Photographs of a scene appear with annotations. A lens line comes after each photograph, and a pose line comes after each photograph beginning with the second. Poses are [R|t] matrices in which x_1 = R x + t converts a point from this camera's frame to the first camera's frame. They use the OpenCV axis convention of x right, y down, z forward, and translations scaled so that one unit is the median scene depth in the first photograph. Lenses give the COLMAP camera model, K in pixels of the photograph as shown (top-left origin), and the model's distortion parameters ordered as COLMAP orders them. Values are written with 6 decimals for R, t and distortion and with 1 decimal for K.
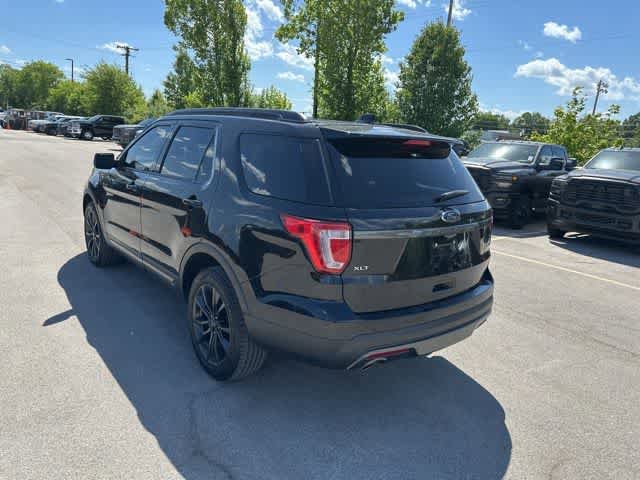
lens RADIAL K [[448.2, 0, 318.9], [0, 448.2, 237.7], [0, 0, 1]] dist [0.038386, -0.039300]
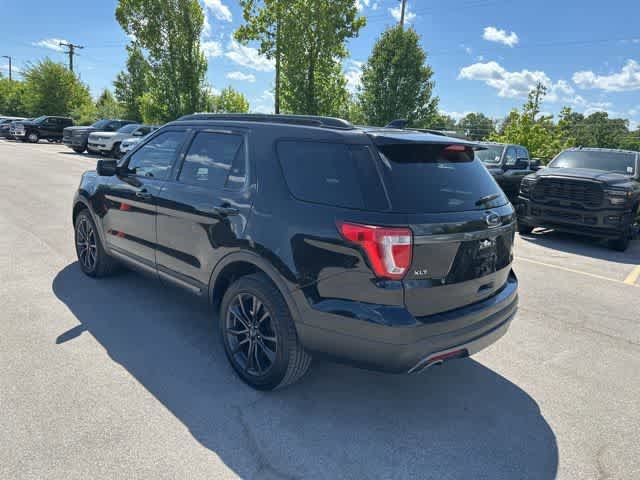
lens RADIAL K [[448.2, 0, 318.9], [0, 448.2, 237.7], [0, 0, 1]] dist [0.038386, -0.039300]
pose [[0.994578, -0.027346, 0.100334, -0.031949], [0.027476, 0.999622, 0.000078, -0.002399], [-0.100298, 0.002680, 0.994954, 0.001048]]
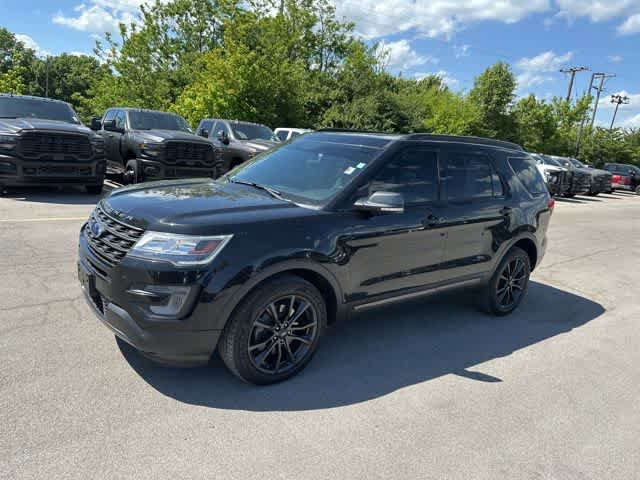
lens RADIAL K [[444.2, 0, 312.4], [0, 444.2, 239.6], [0, 0, 1]] dist [0.065906, -0.075109]
pose [[0.042806, -0.291580, 0.955588, -0.298116], [0.127476, 0.950241, 0.284238, -0.083079], [-0.990918, 0.109647, 0.077845, 0.268601]]
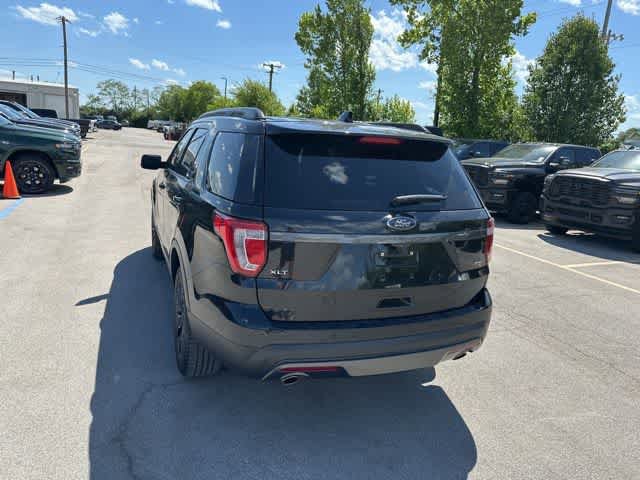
lens RADIAL K [[447.0, 0, 320.0], [0, 447.0, 240.0], [0, 0, 1]] dist [0.064448, -0.073298]
pose [[0.956828, 0.059413, -0.284519, 0.059656], [-0.064558, 0.997876, -0.008730, 0.000485], [0.283396, 0.026721, 0.958631, 0.017981]]
